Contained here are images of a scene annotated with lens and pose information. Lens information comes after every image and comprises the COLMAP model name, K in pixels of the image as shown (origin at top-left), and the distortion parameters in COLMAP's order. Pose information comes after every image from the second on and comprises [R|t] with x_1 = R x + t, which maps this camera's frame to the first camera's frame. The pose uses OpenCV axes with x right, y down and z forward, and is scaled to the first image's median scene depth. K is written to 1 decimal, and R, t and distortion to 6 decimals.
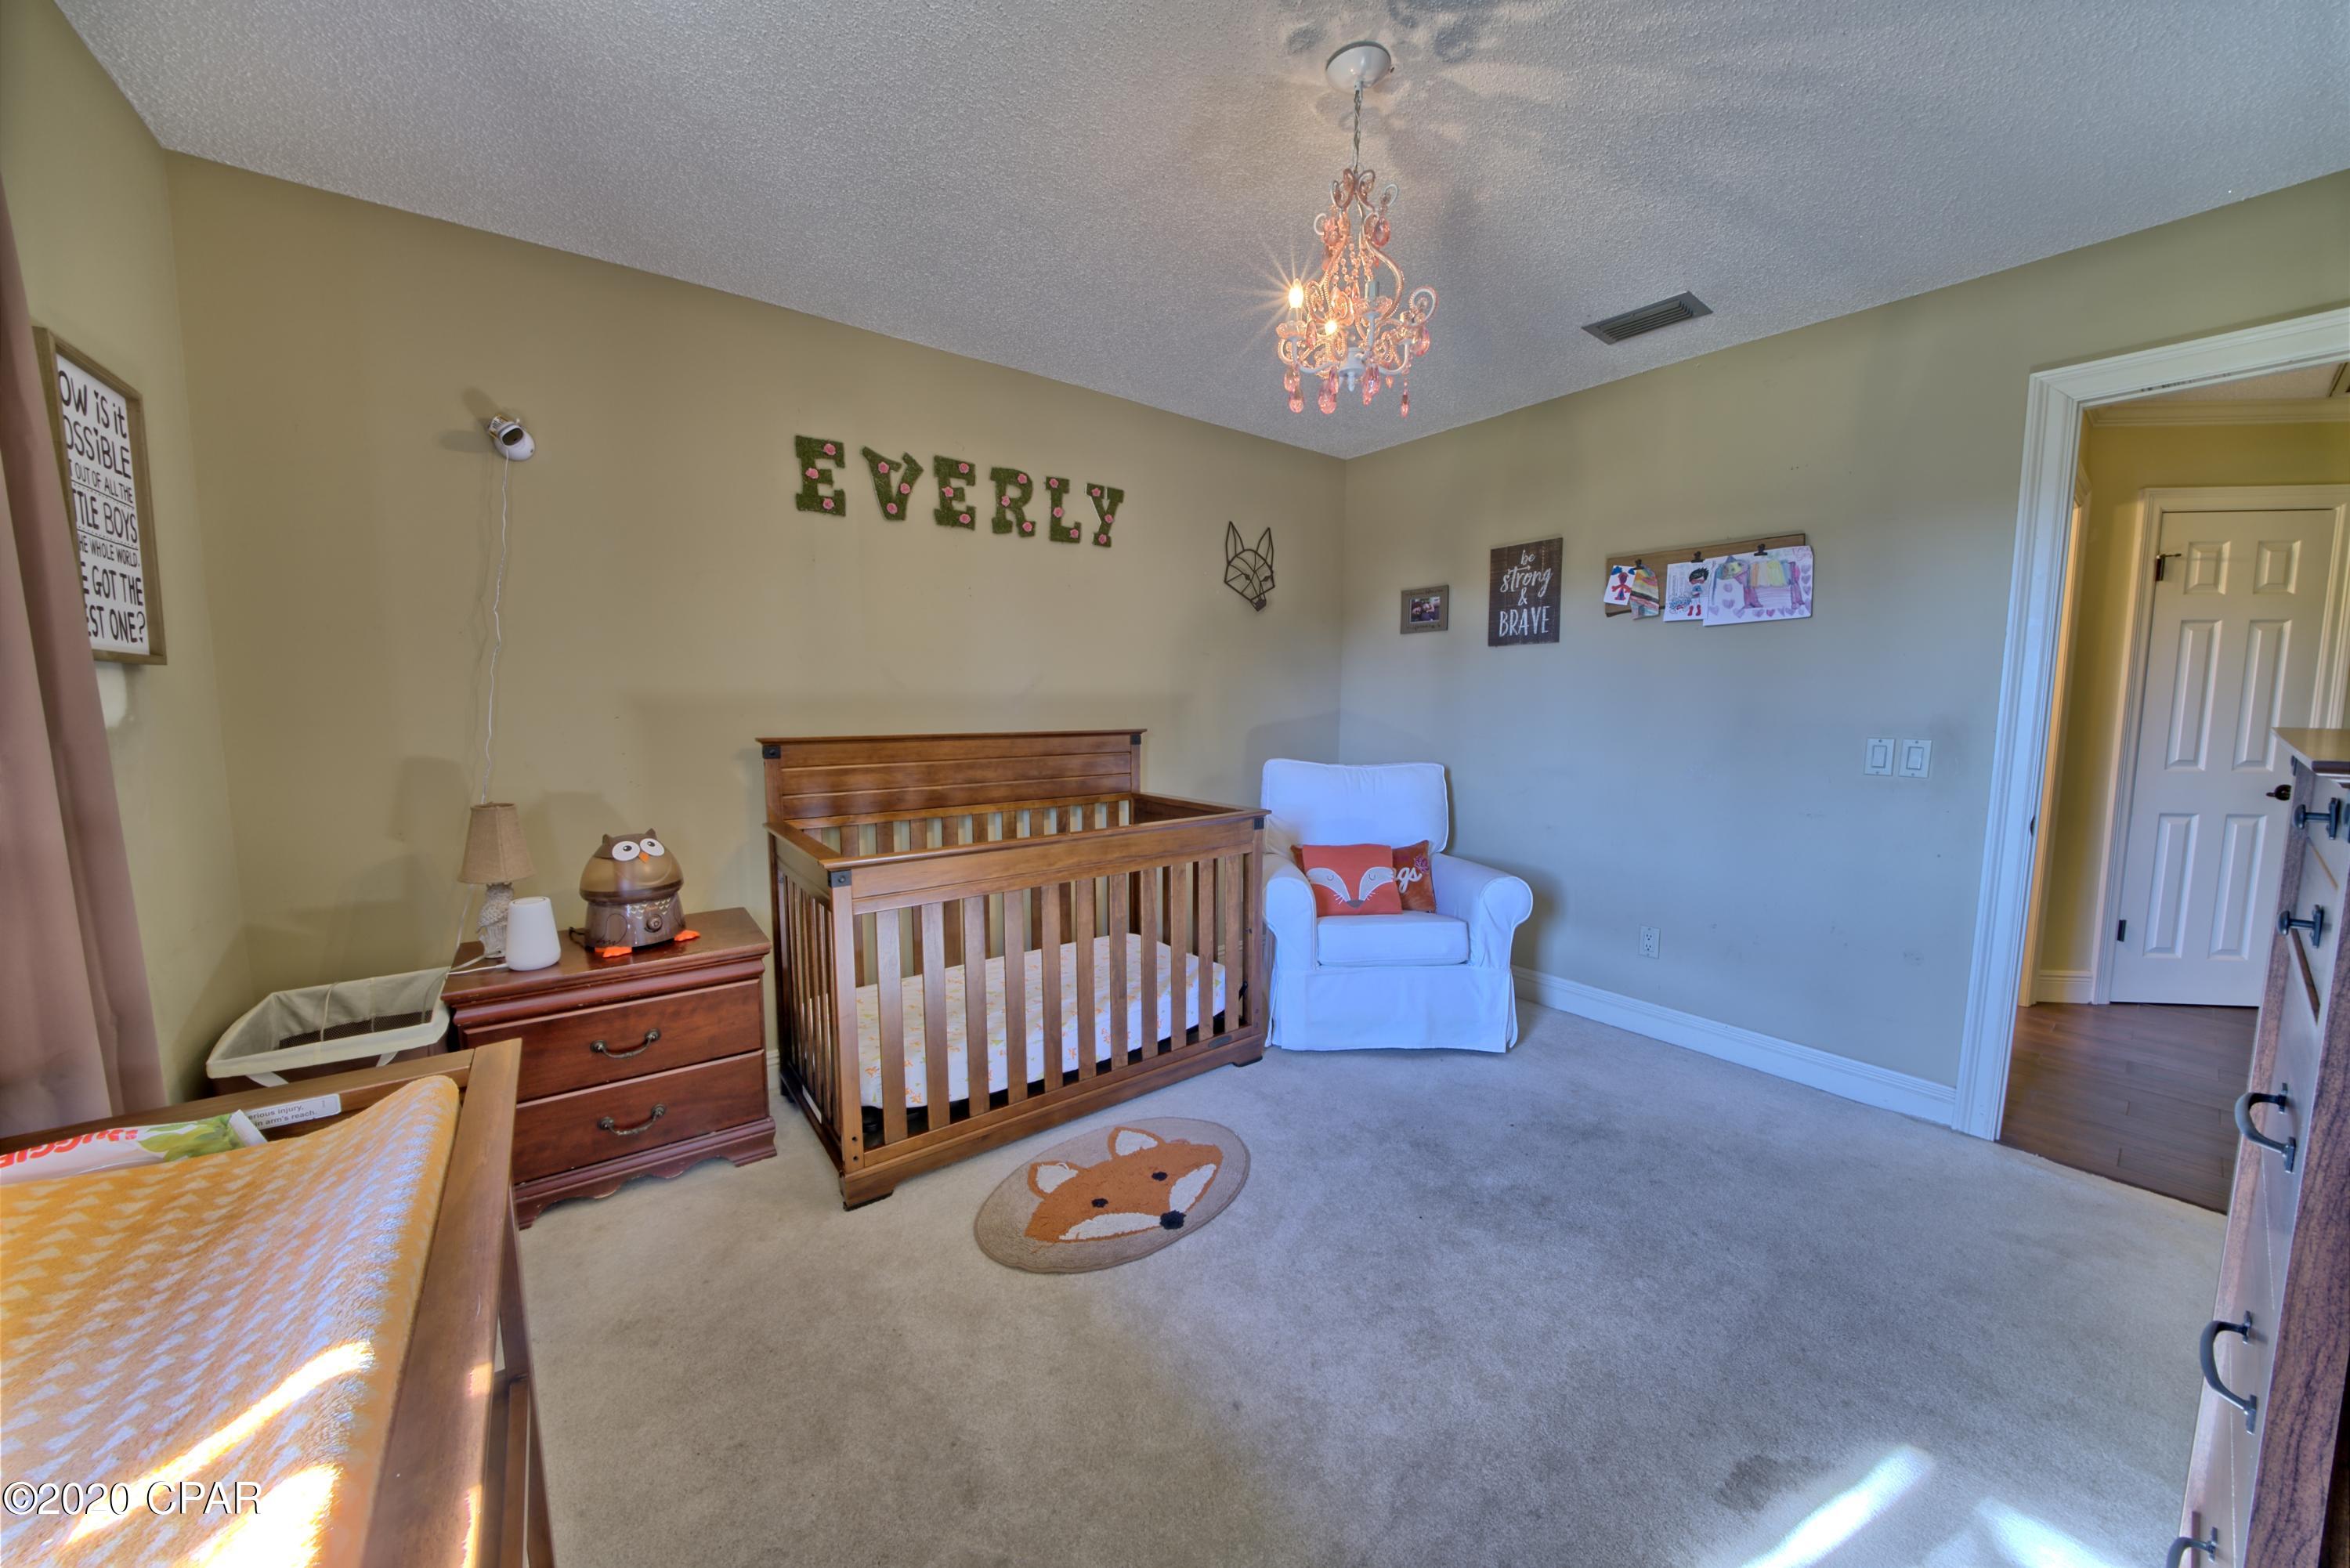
lens RADIAL K [[813.0, 0, 1168.9], [0, 813.0, 778.2], [0, 0, 1]] dist [-0.023158, 0.001444]
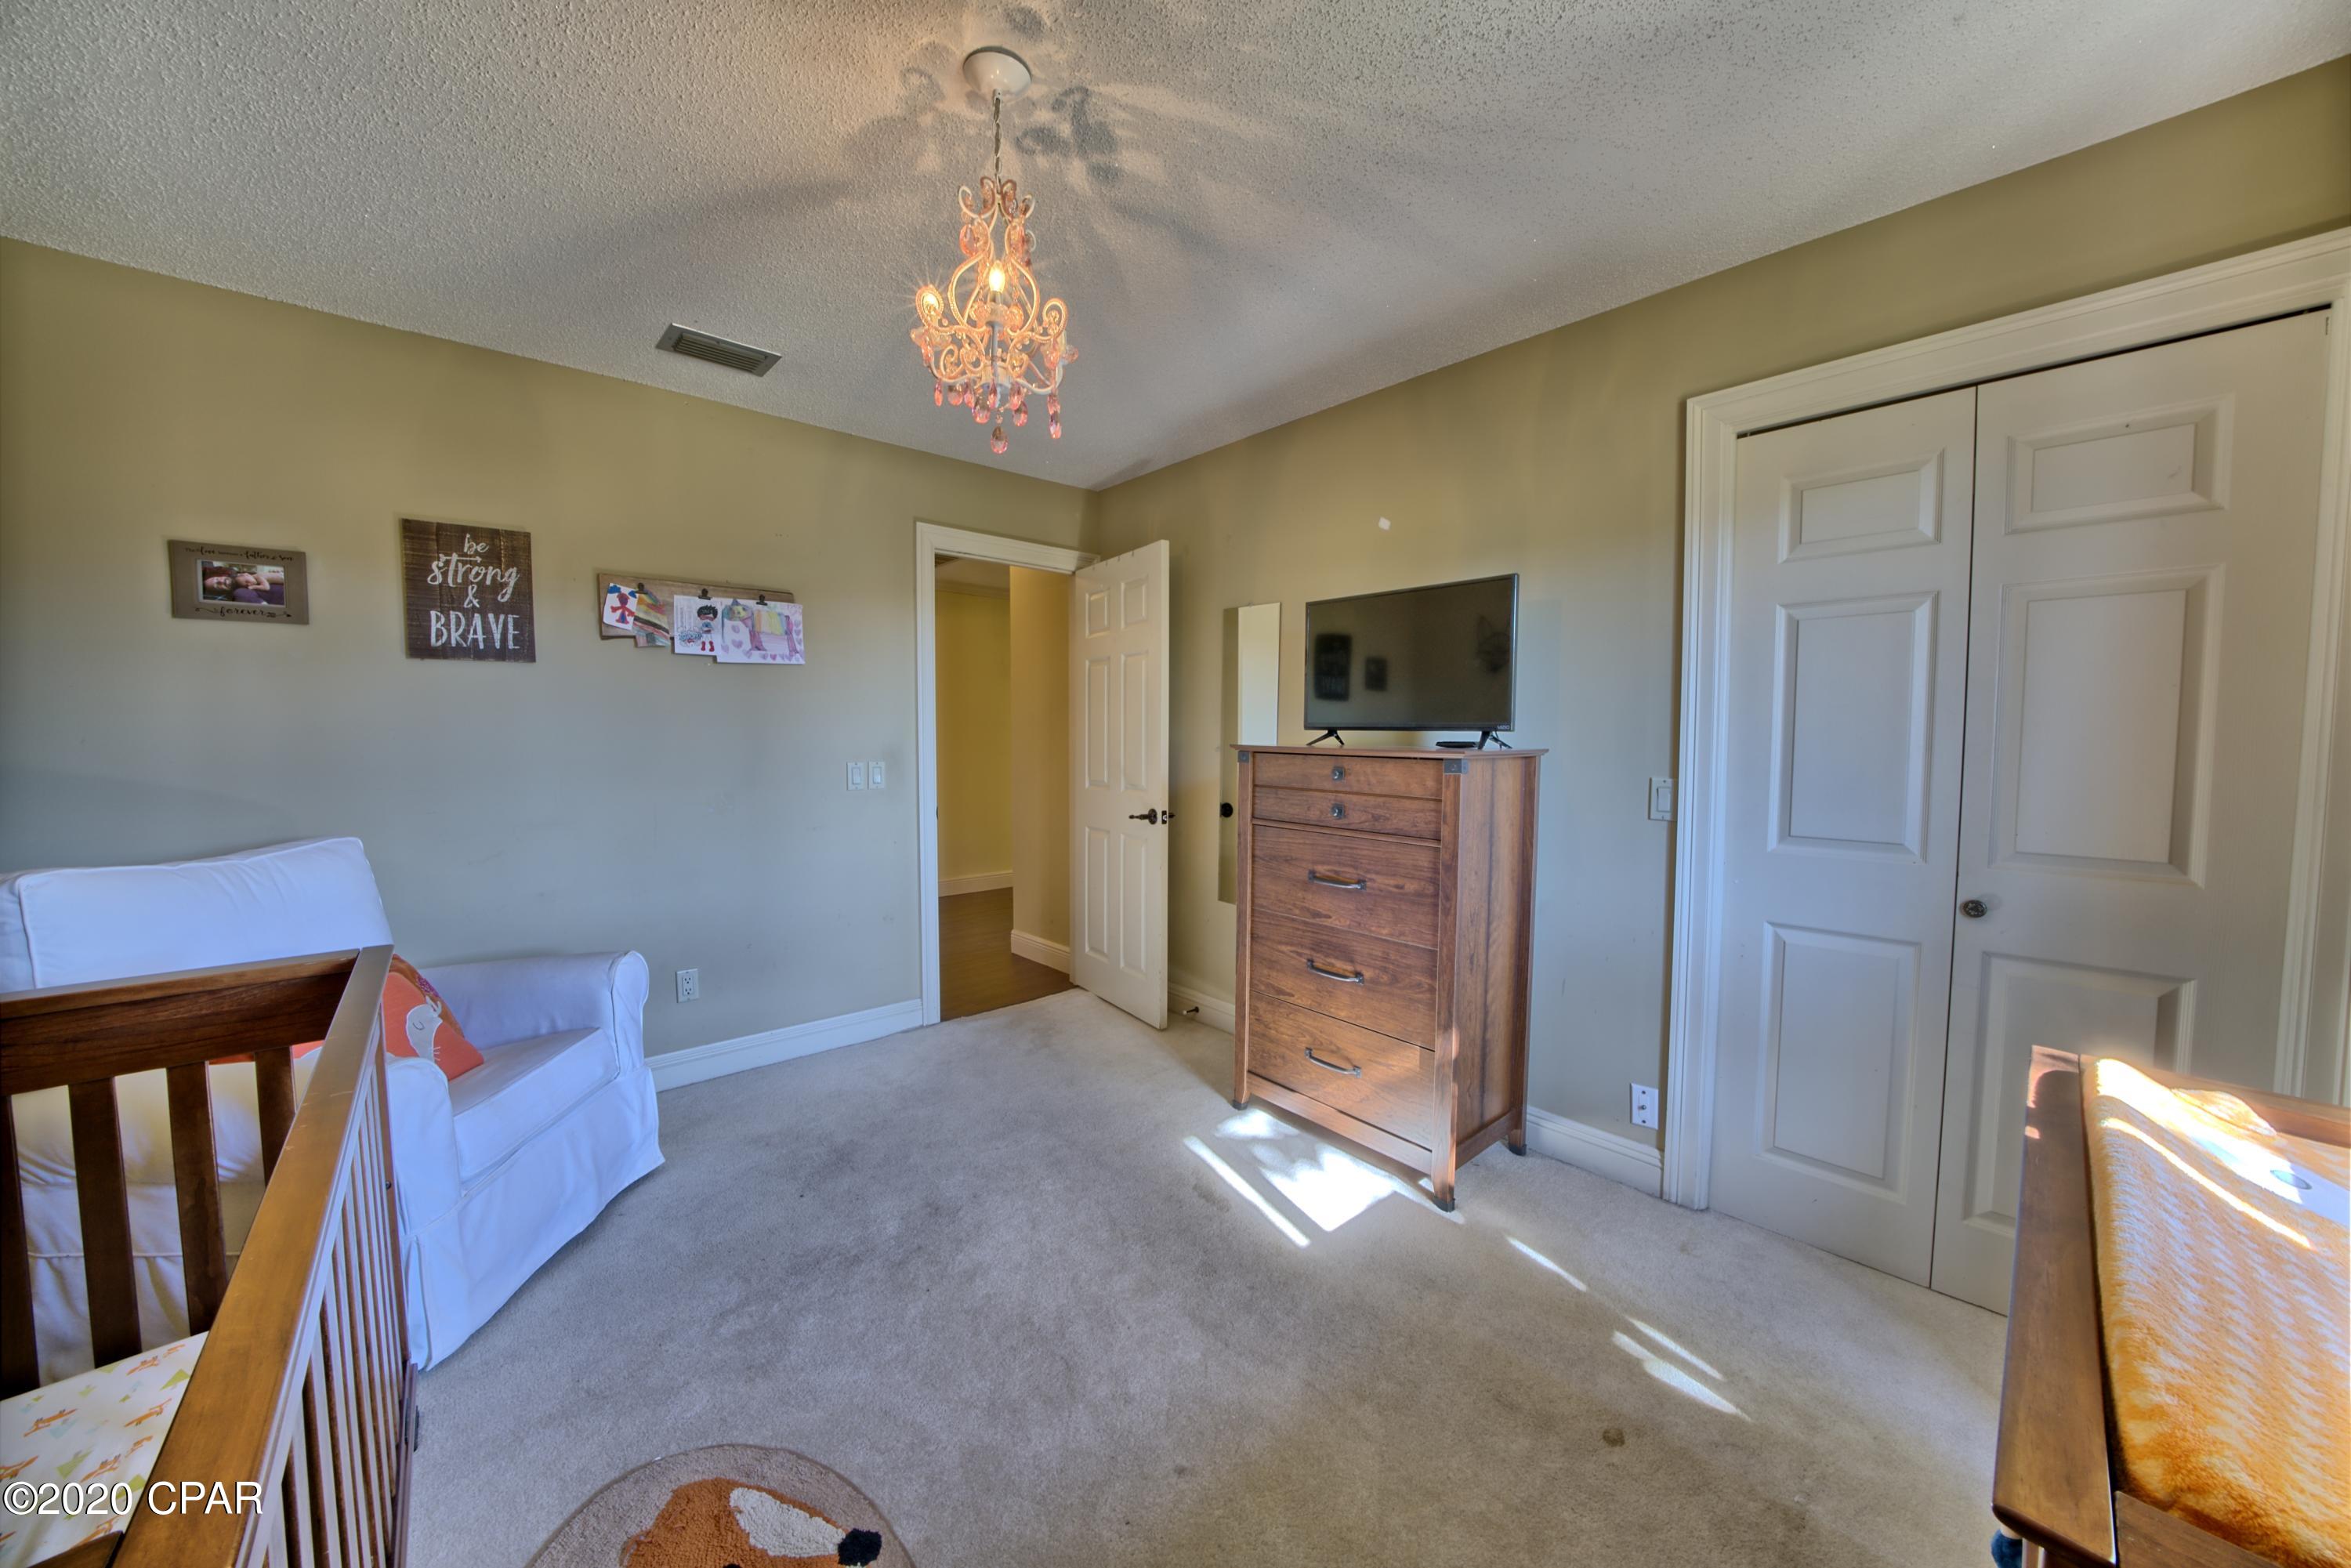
lens RADIAL K [[813.4, 0, 1169.4], [0, 813.4, 778.2], [0, 0, 1]] dist [-0.023158, 0.001444]
pose [[-0.078954, -0.057060, 0.995244, -0.413818], [0.096145, 0.993271, 0.064575, -0.051570], [-0.992231, 0.100786, -0.072937, 0.505573]]
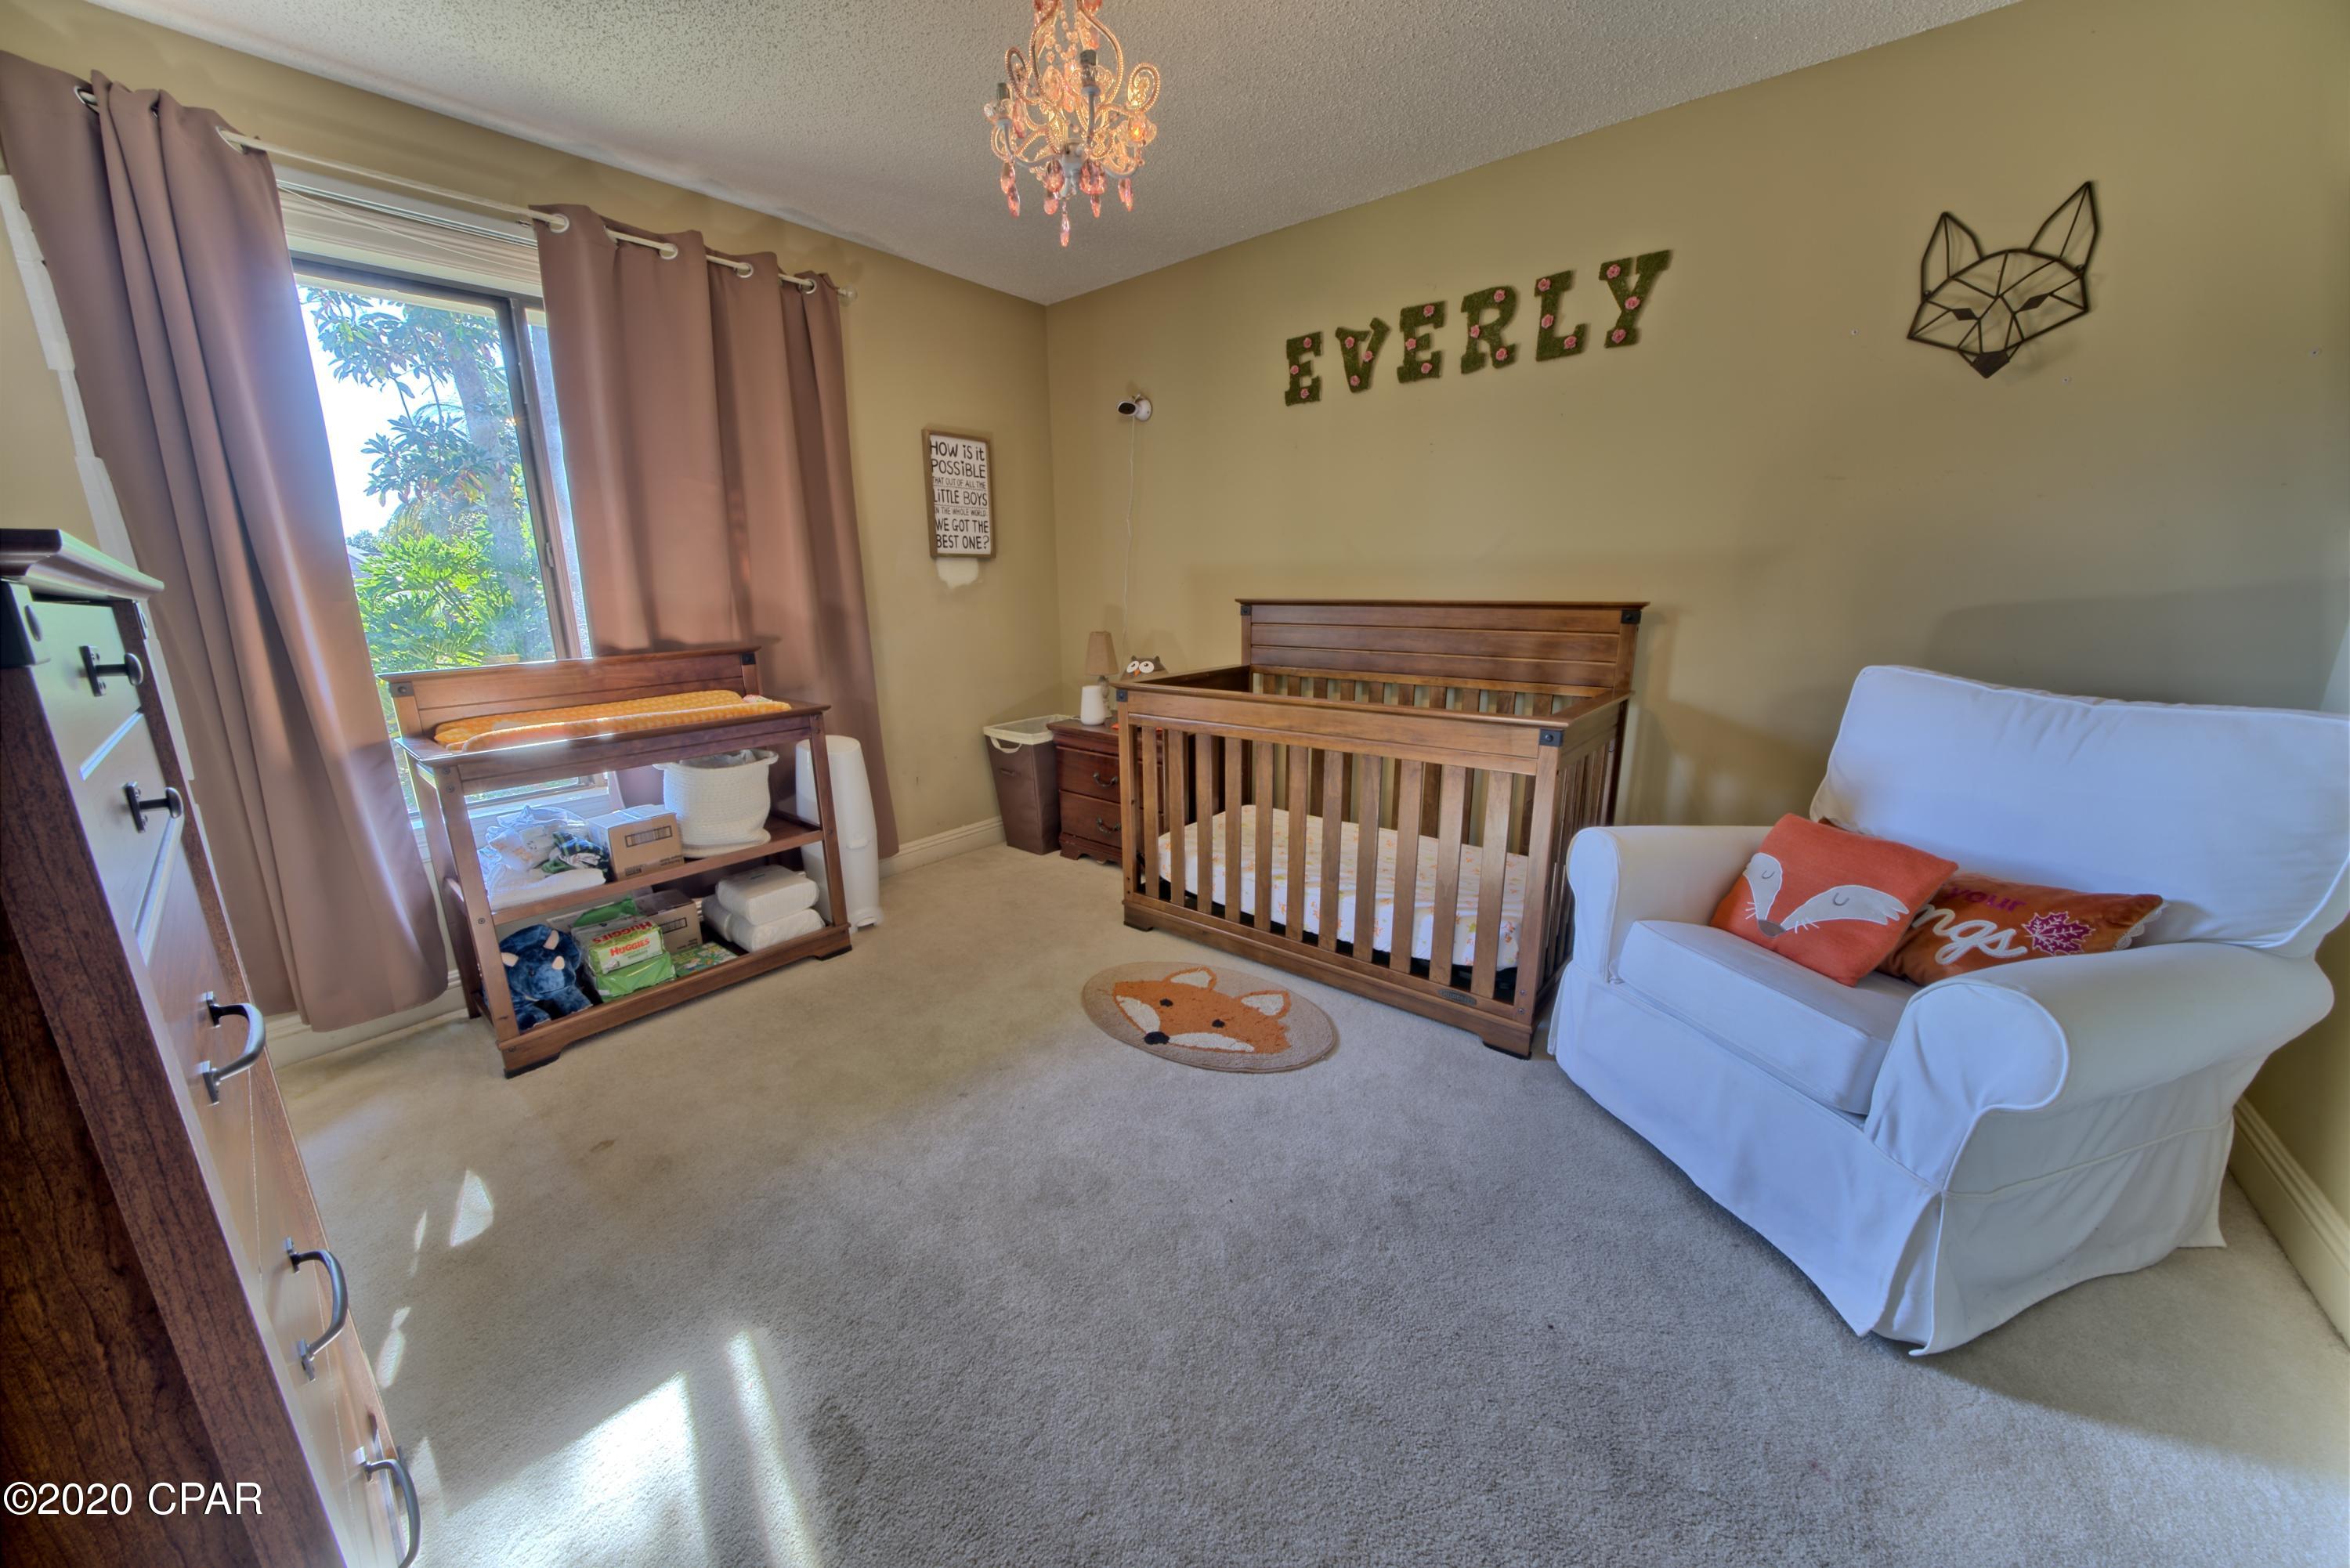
lens RADIAL K [[813.0, 0, 1168.9], [0, 813.0, 778.2], [0, 0, 1]] dist [-0.023158, 0.001444]
pose [[0.221607, 0.225340, -0.948742, 0.677005], [-0.080656, 0.973835, 0.212460, -0.031463], [0.971795, 0.029439, 0.233984, 0.503982]]
